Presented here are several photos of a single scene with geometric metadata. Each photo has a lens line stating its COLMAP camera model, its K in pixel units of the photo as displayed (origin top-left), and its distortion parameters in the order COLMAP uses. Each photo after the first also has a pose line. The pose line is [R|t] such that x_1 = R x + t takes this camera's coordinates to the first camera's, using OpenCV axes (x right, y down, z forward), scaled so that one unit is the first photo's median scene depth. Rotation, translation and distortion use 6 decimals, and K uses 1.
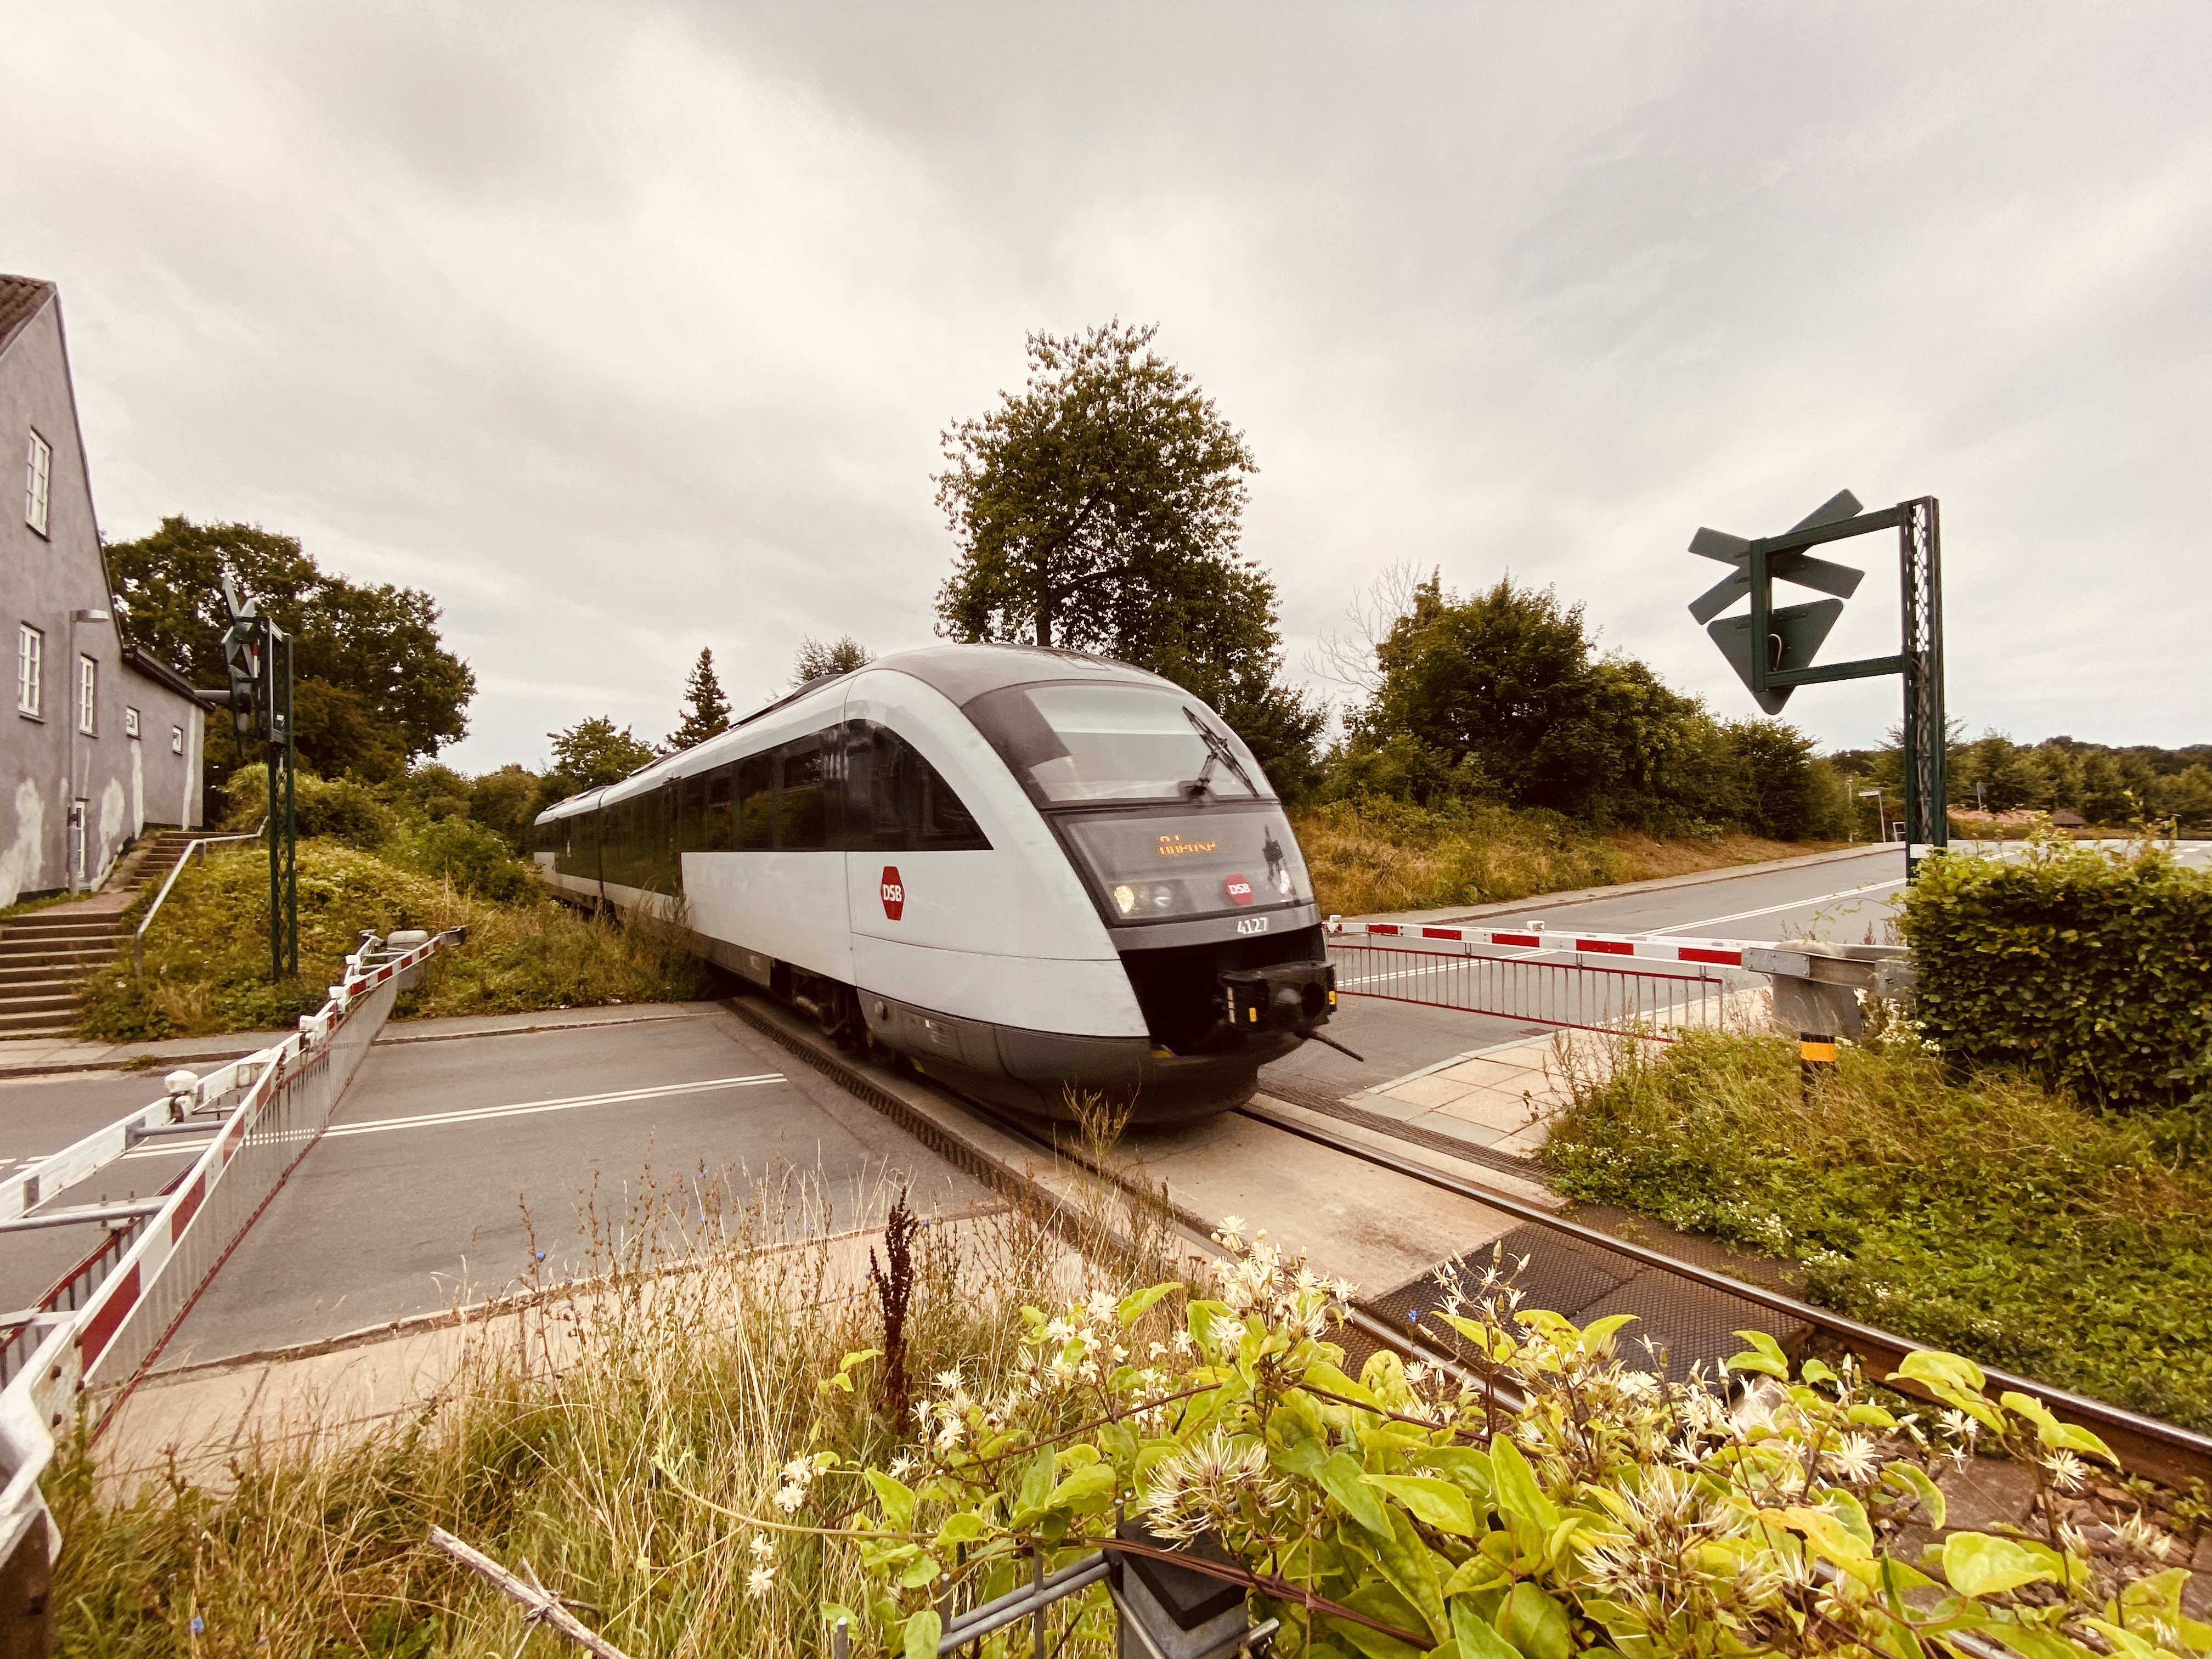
lens RADIAL K [[899.9, 0, 1114.8], [0, 899.9, 819.2], [0, 0, 1]] dist [-0.023128, -0.005691]
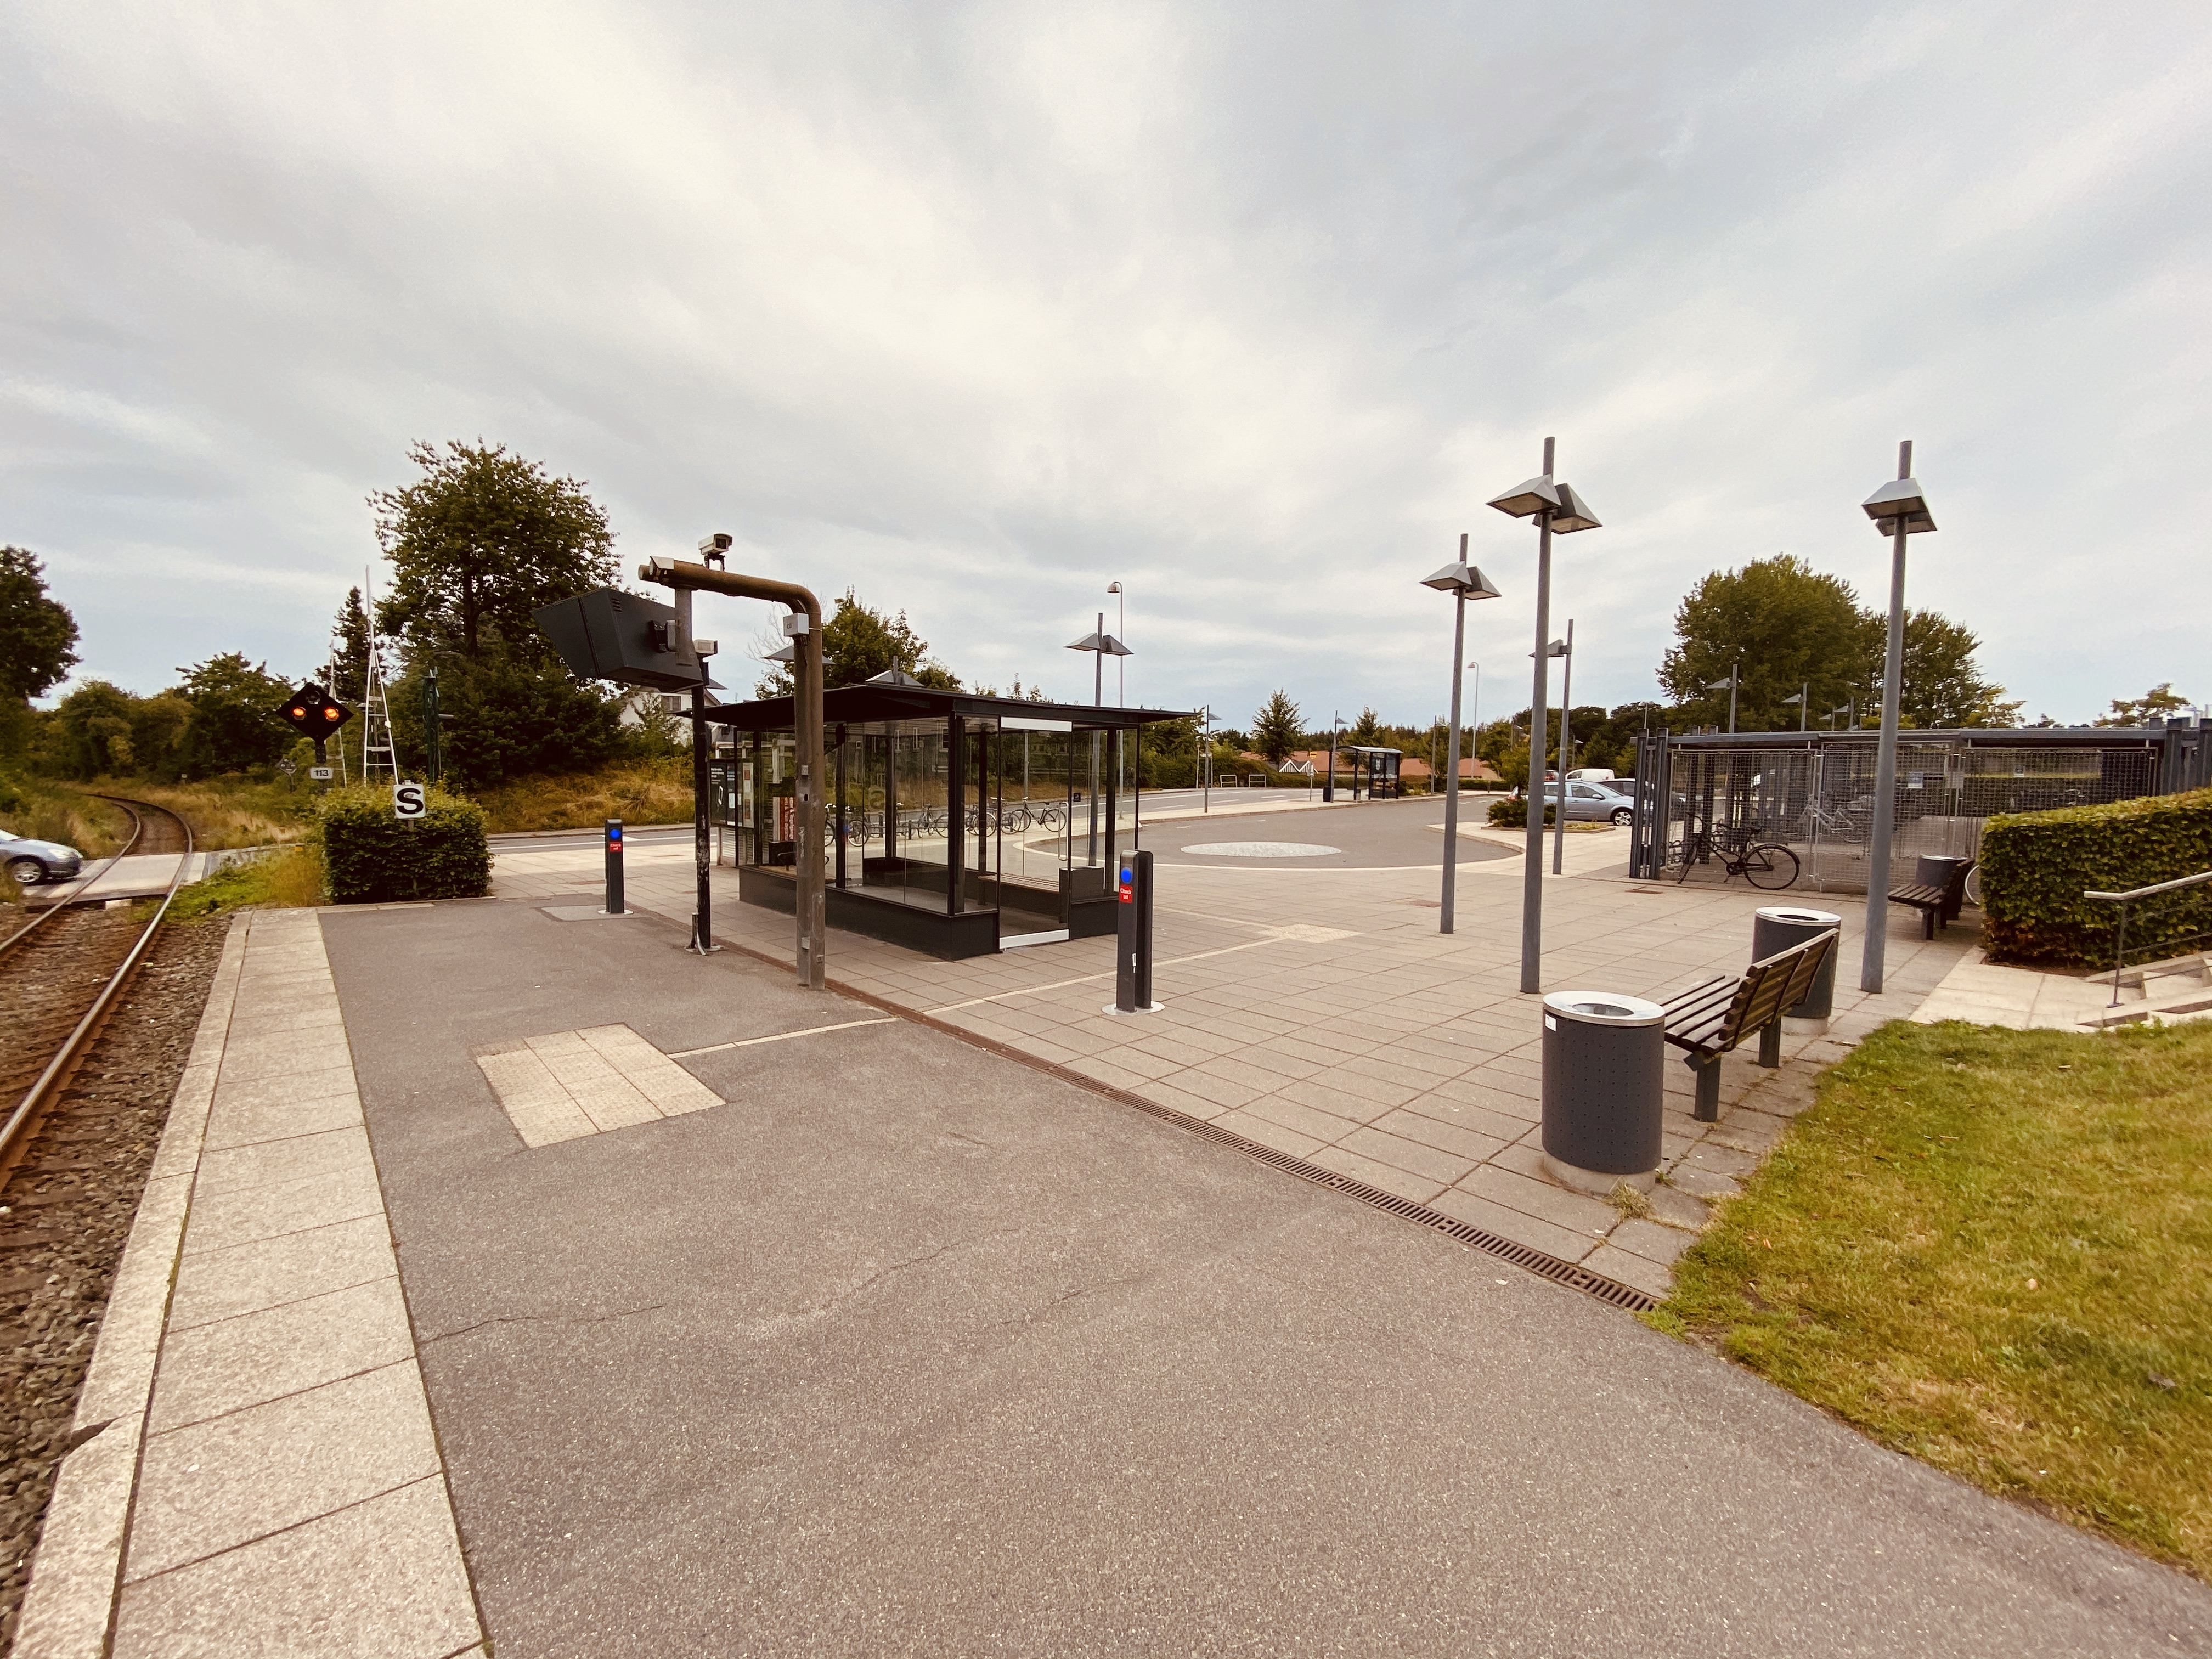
lens RADIAL K [[899.9, 0, 1097.3], [0, 899.9, 821.4], [0, 0, 1]] dist [-0.023128, -0.005691]
pose [[0.983713, 0.010554, 0.179435, 0.304264], [-0.024316, 0.996912, 0.074669, -0.018779], [-0.178092, -0.077816, 0.980932, -0.274177]]
